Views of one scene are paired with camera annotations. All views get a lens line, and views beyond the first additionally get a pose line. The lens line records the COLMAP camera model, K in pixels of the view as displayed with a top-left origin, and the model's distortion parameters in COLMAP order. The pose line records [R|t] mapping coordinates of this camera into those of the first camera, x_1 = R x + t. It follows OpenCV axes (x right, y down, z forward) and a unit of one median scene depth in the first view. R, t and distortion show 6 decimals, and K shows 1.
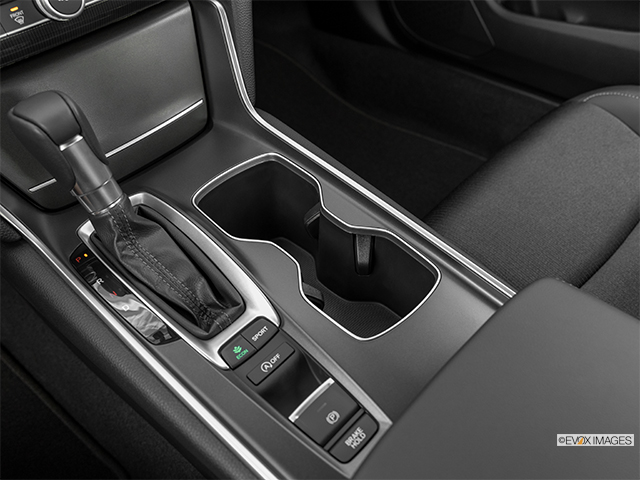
lens RADIAL K [[575.1, 0, 320.0], [0, 575.1, 240.0], [0, 0, 1]] dist [-0.003121, 0.001606]
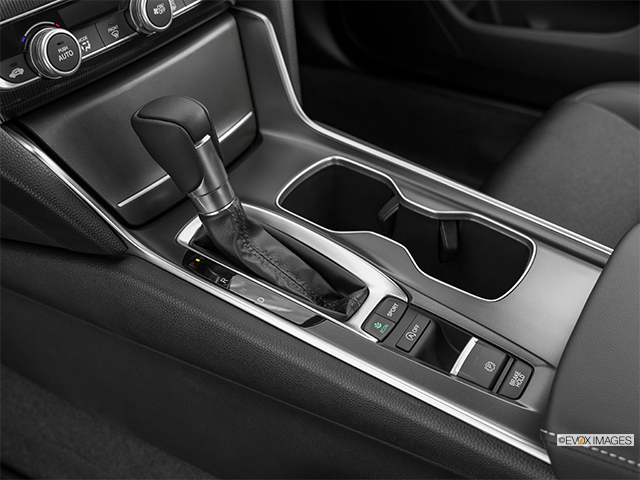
lens RADIAL K [[696.7, 0, 320.0], [0, 696.7, 240.0], [0, 0, 1]] dist [0.078326, 0.009115]
pose [[0.985176, -0.093176, 0.144040, -0.342849], [0.107219, 0.989876, -0.093005, 0.119053], [-0.133915, 0.107070, 0.985192, -0.214549]]
